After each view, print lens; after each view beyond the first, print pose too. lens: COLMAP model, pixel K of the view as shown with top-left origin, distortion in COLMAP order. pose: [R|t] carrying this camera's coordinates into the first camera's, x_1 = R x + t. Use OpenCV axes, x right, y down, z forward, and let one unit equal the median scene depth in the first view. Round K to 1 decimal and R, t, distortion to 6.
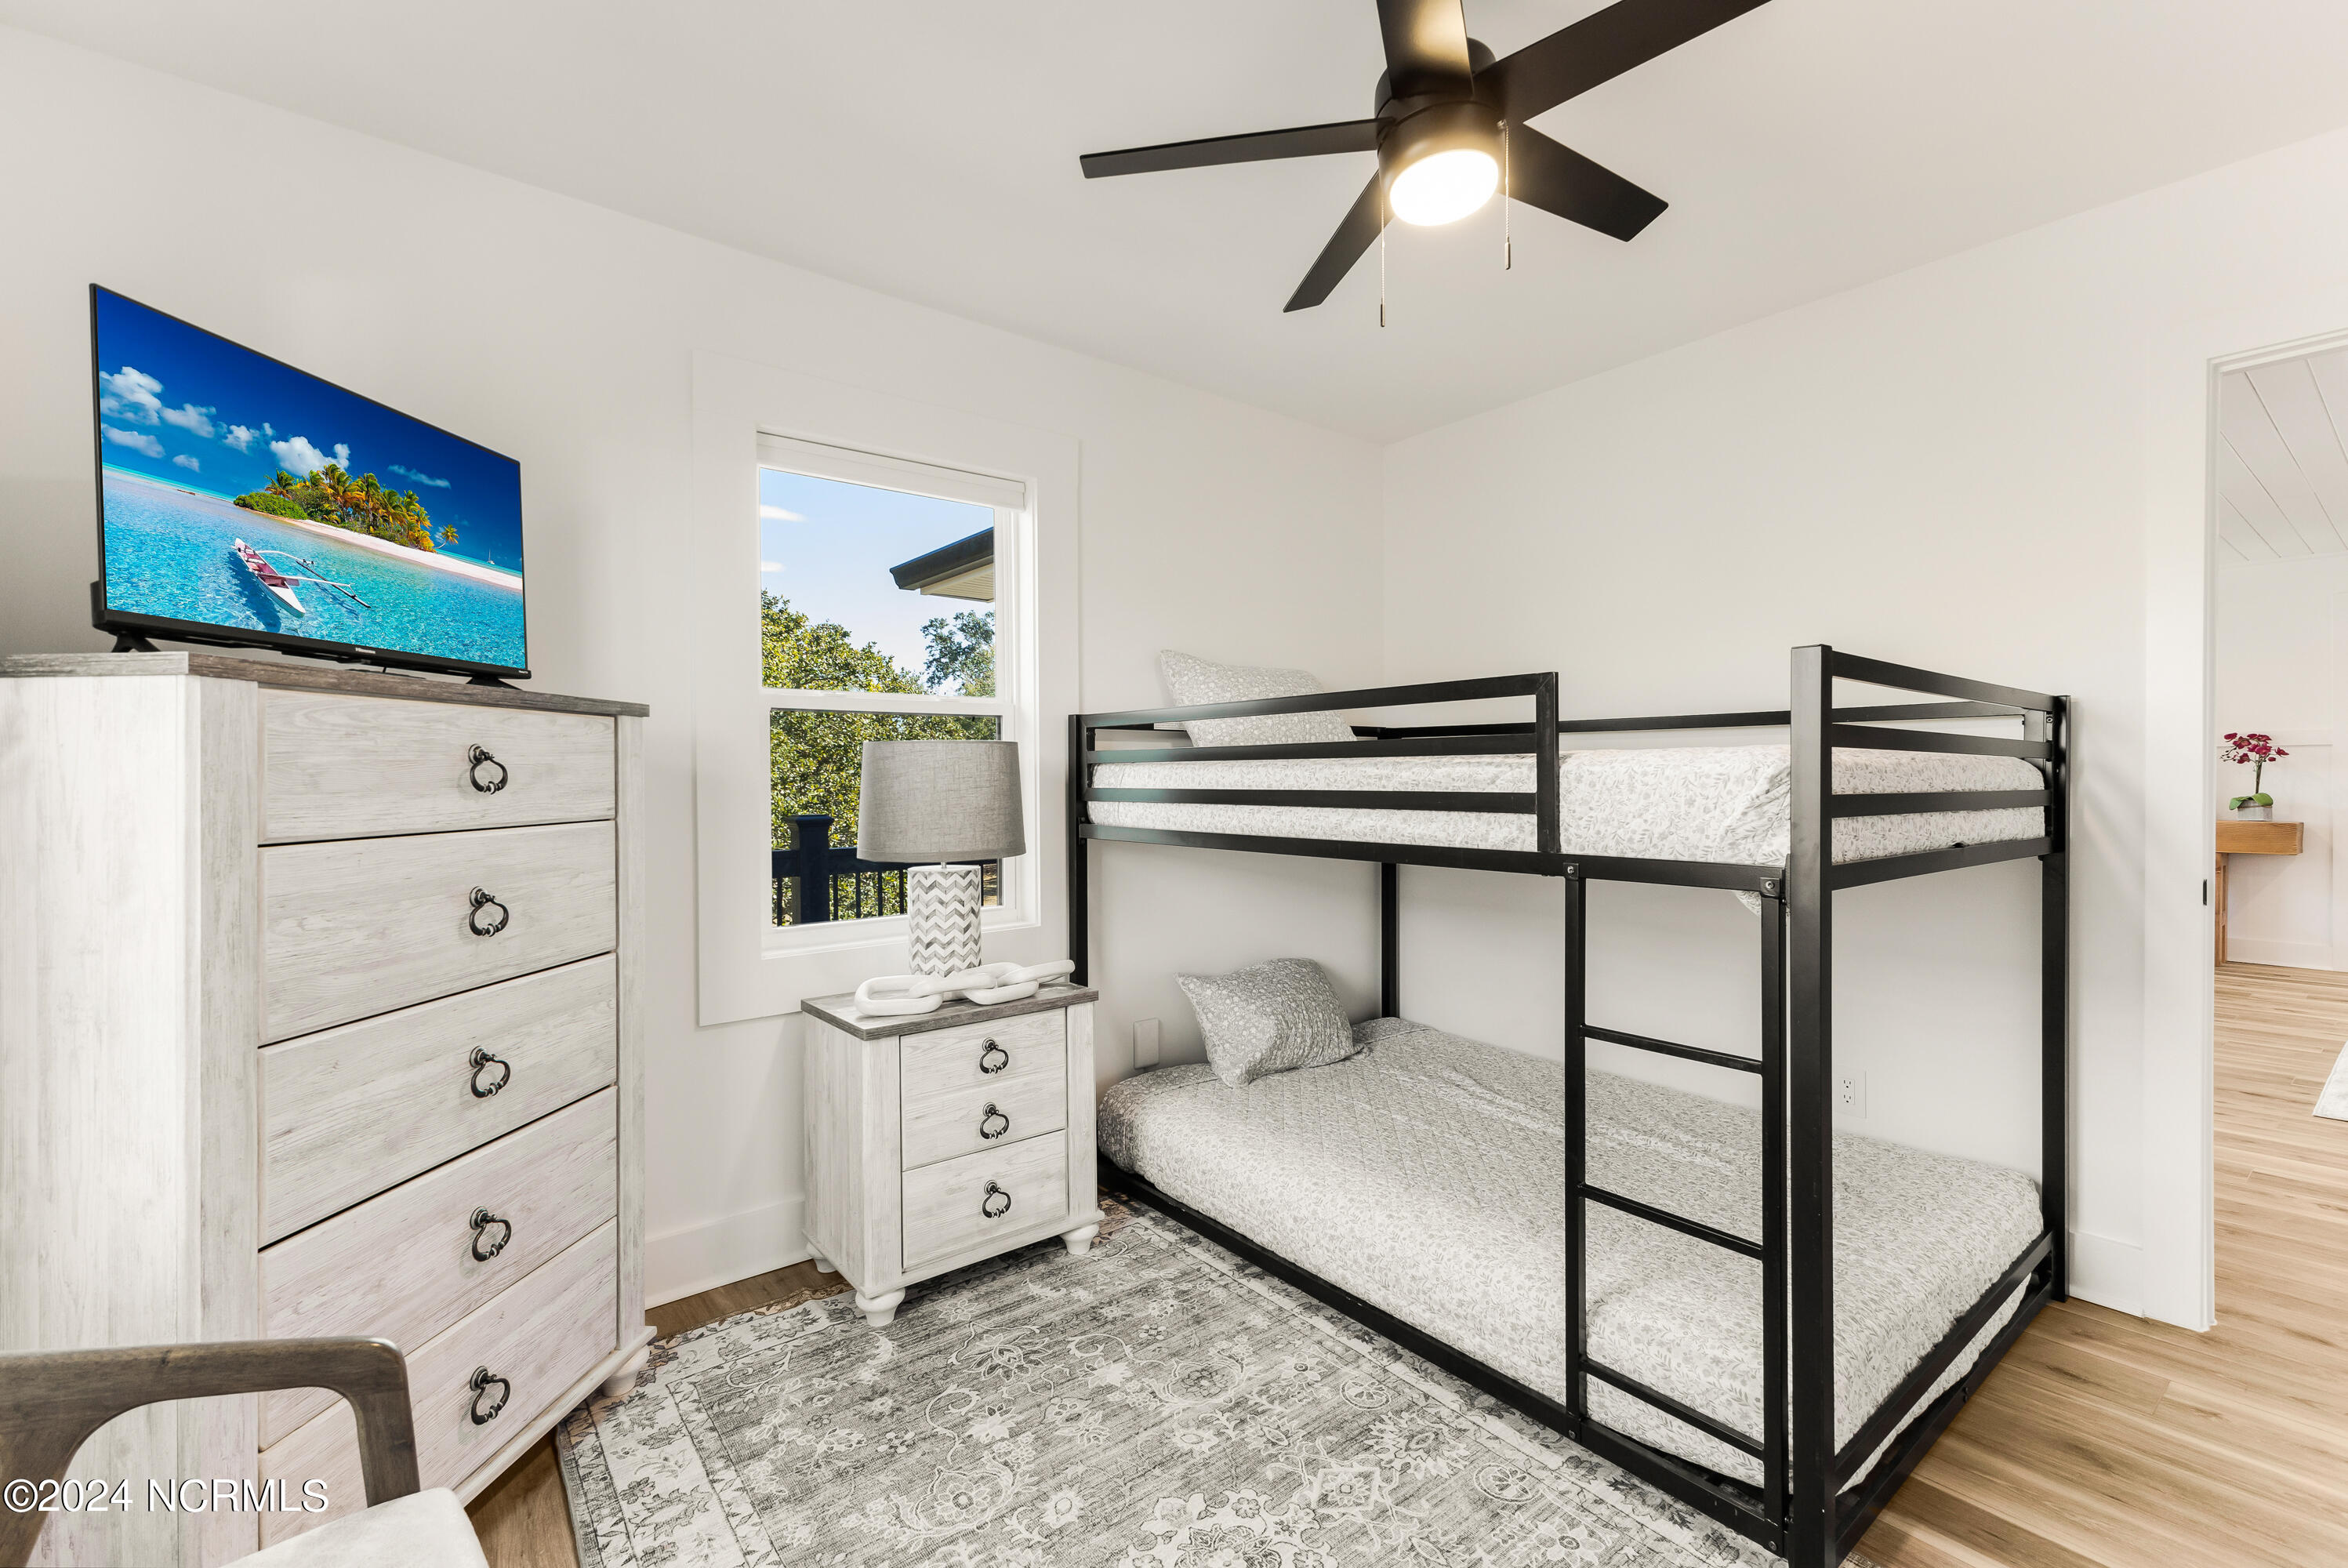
lens RADIAL K [[1016.4, 0, 1171.4], [0, 1016.4, 784.0], [0, 0, 1]] dist [0.013920, 0.000181]
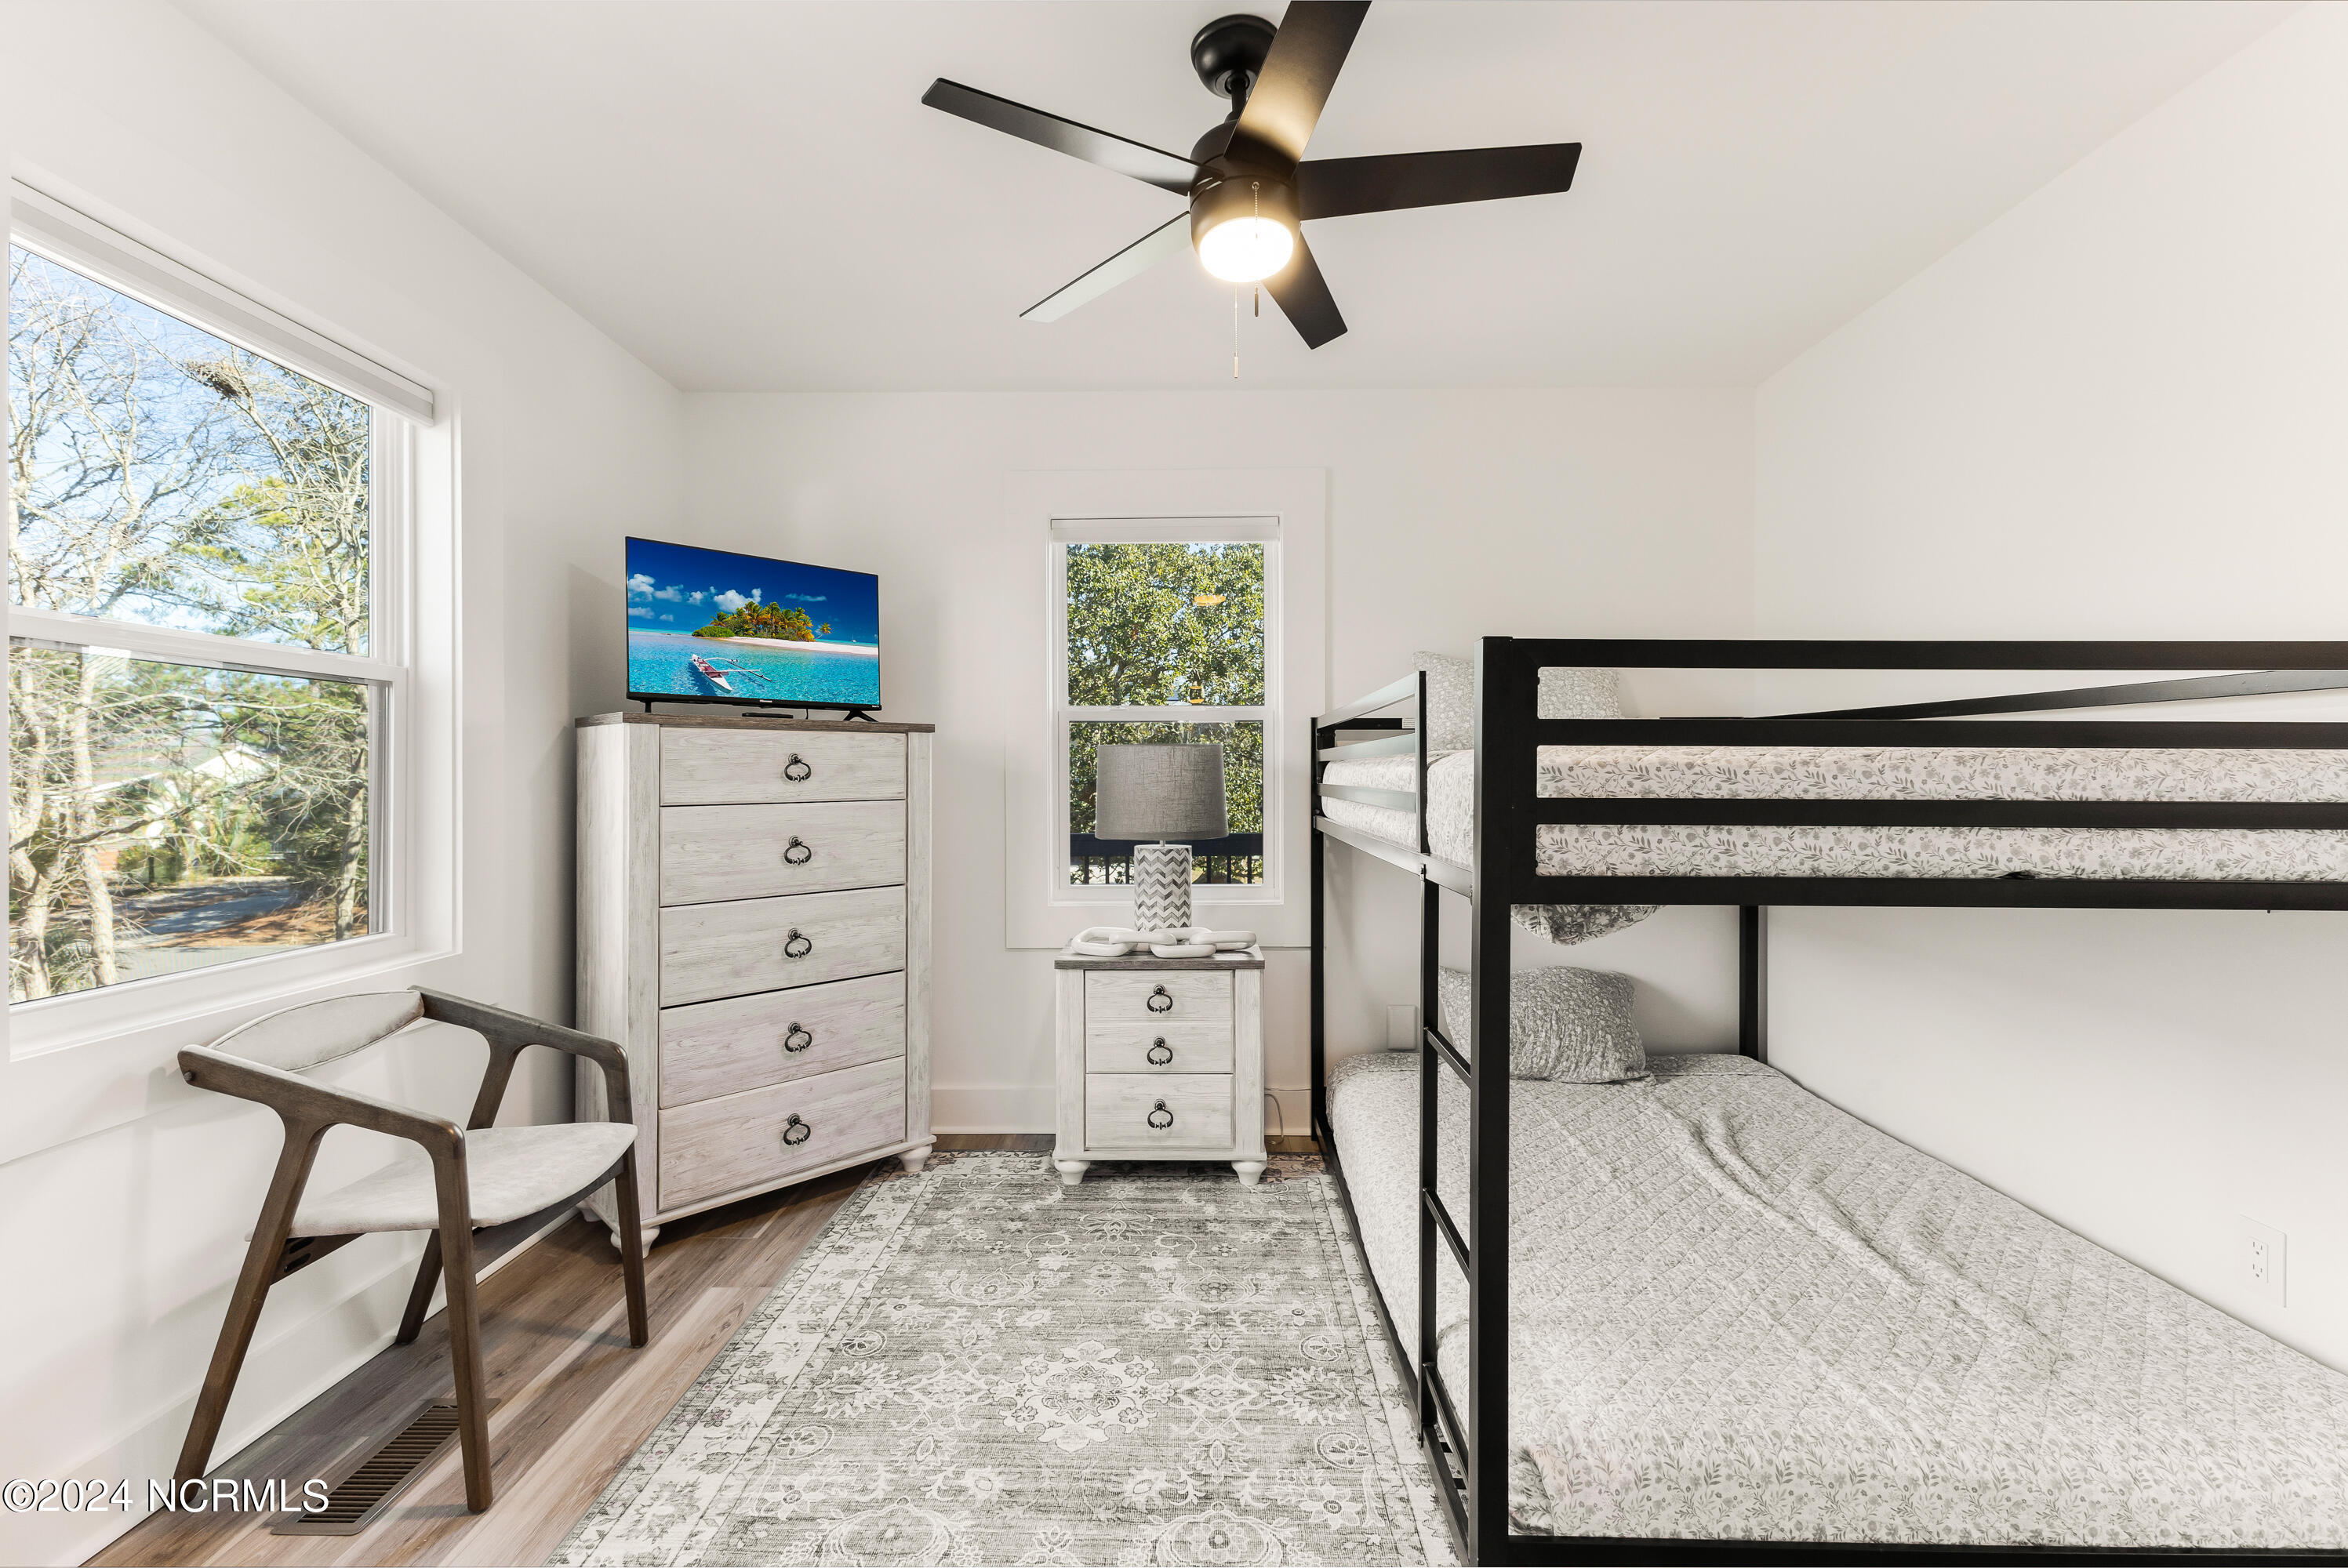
lens RADIAL K [[1004.3, 0, 1171.9], [0, 1004.3, 777.4], [0, 0, 1]] dist [0.003798, 0.000035]
pose [[0.770553, 0.007063, -0.637337, 0.676938], [-0.007765, 0.999968, 0.001694, -0.004652], [0.637329, 0.003644, 0.770583, 0.074694]]
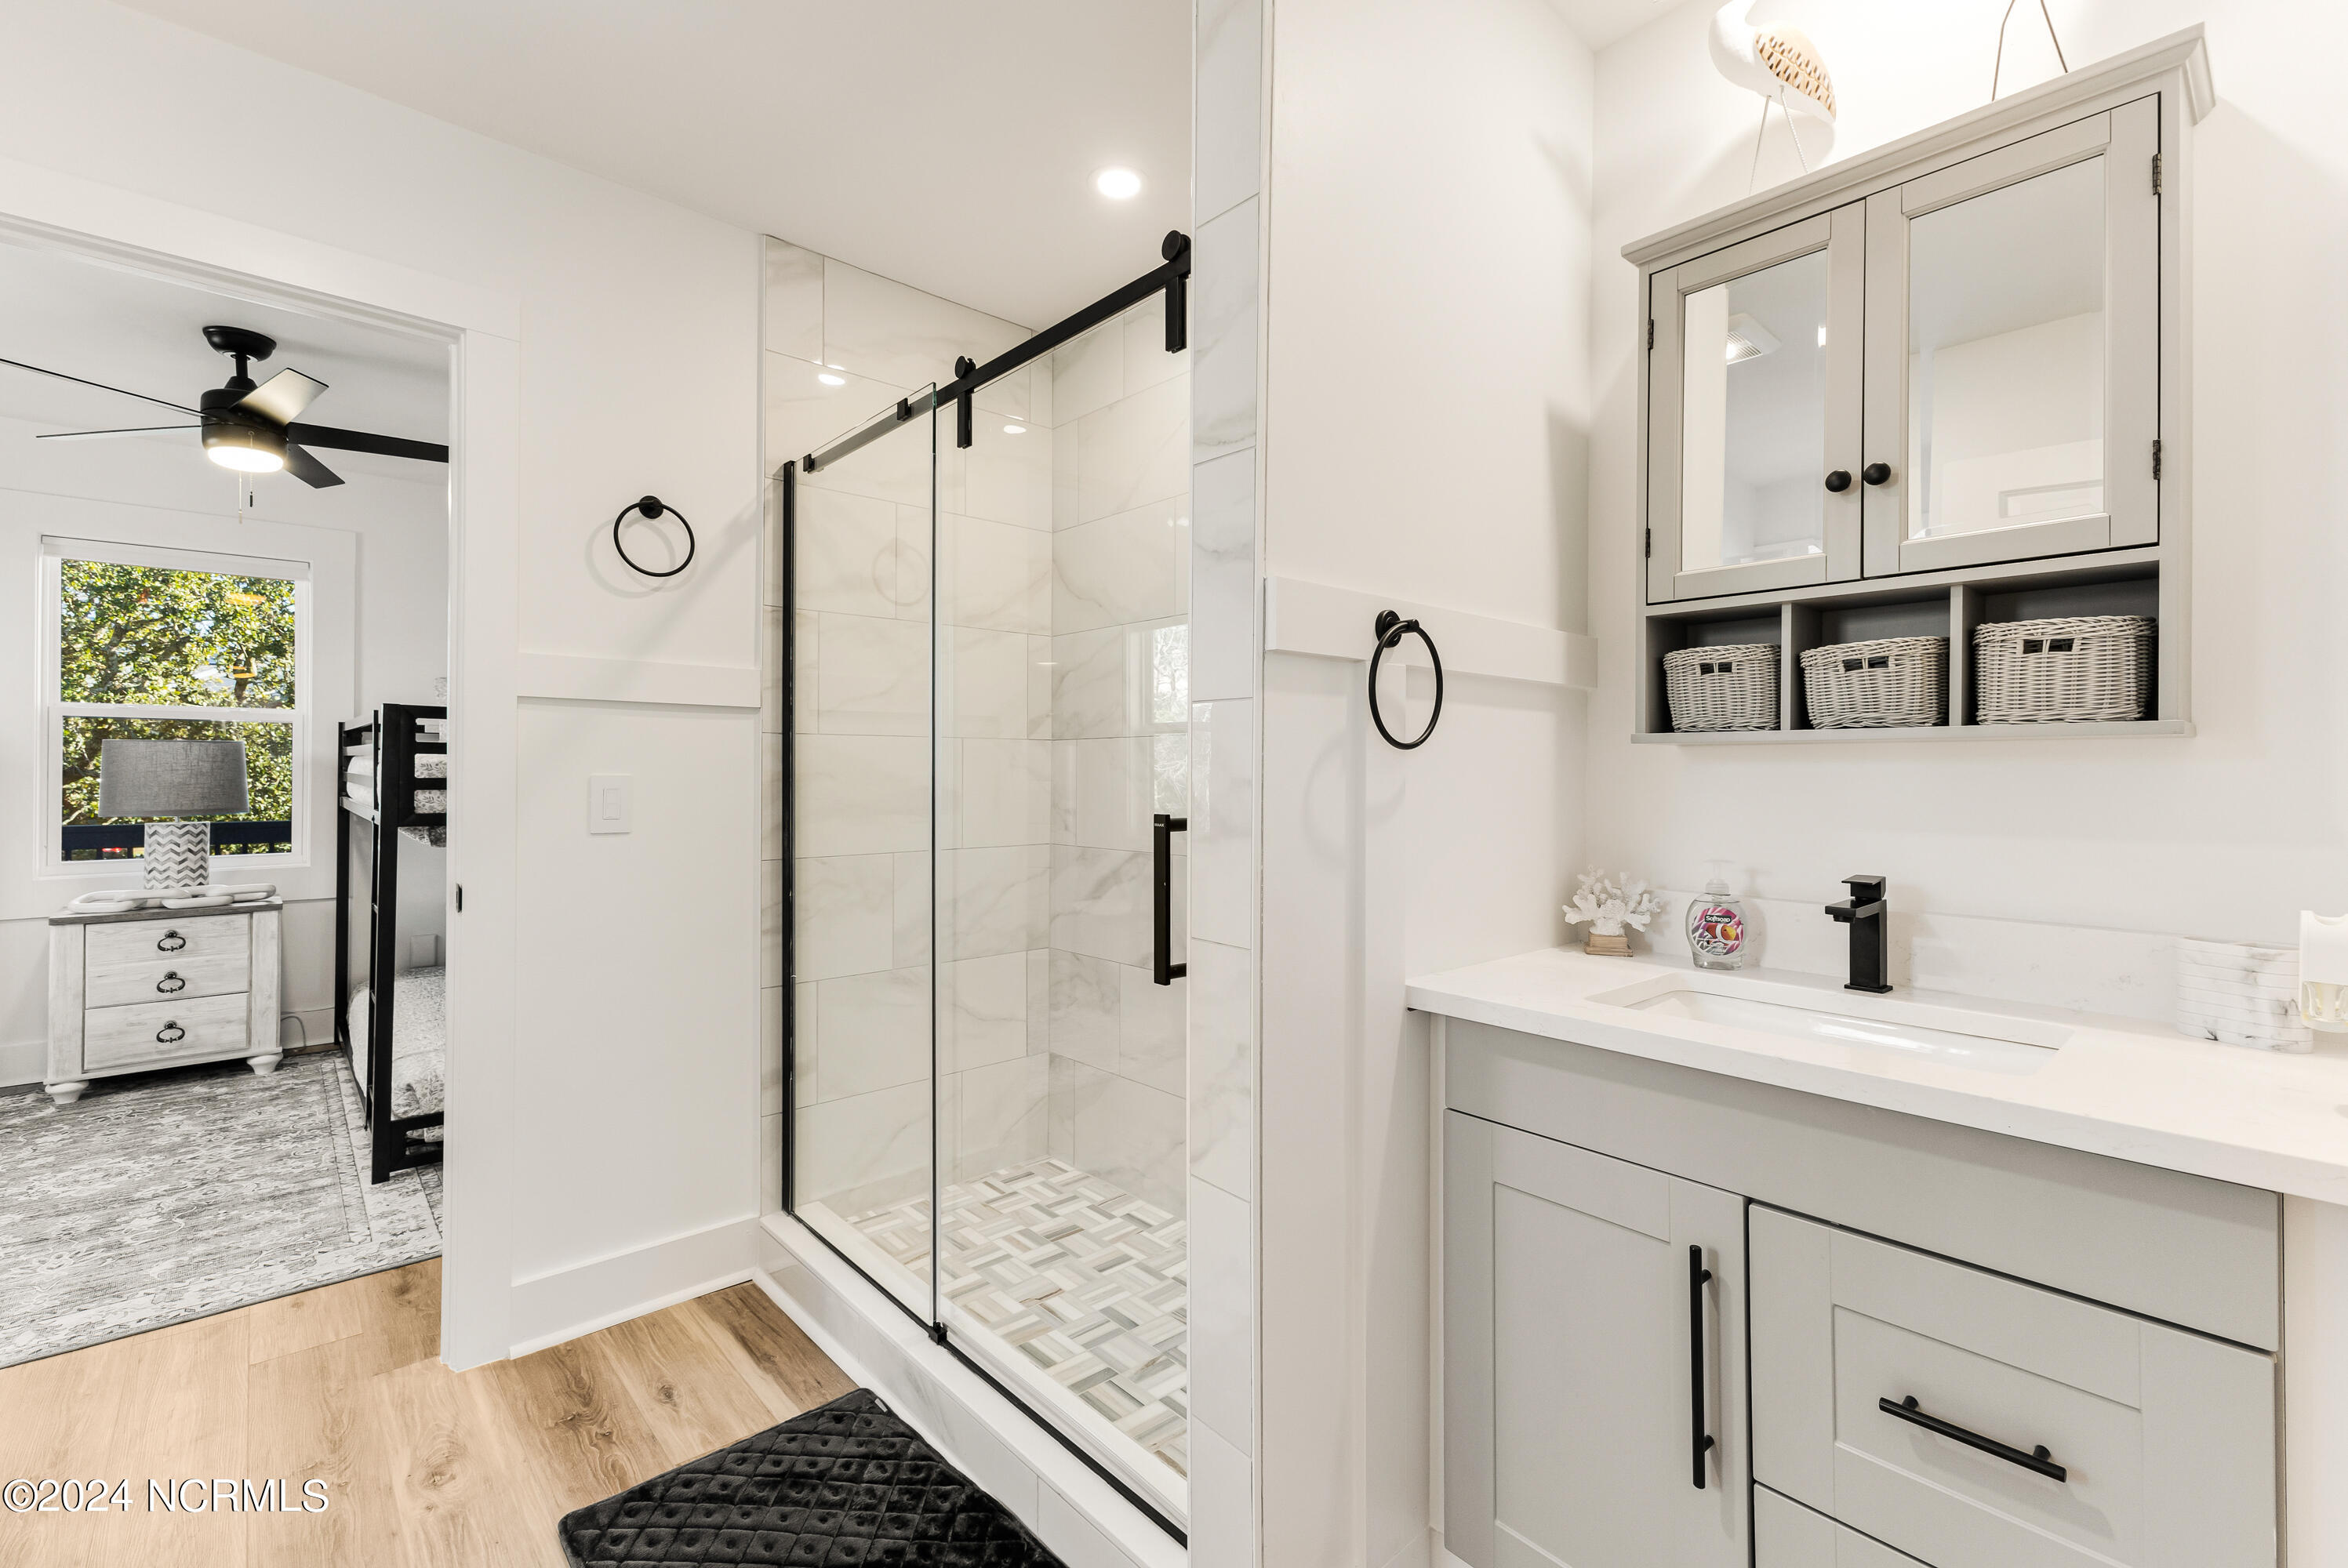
lens RADIAL K [[1007.2, 0, 1180.7], [0, 1007.2, 764.2], [0, 0, 1]] dist [0.001034, -0.000737]
pose [[0.997145, 0.013452, 0.074309, 1.395657], [-0.012562, 0.999844, -0.012426, -0.006887], [-0.074465, 0.011457, 0.997158, -0.745641]]
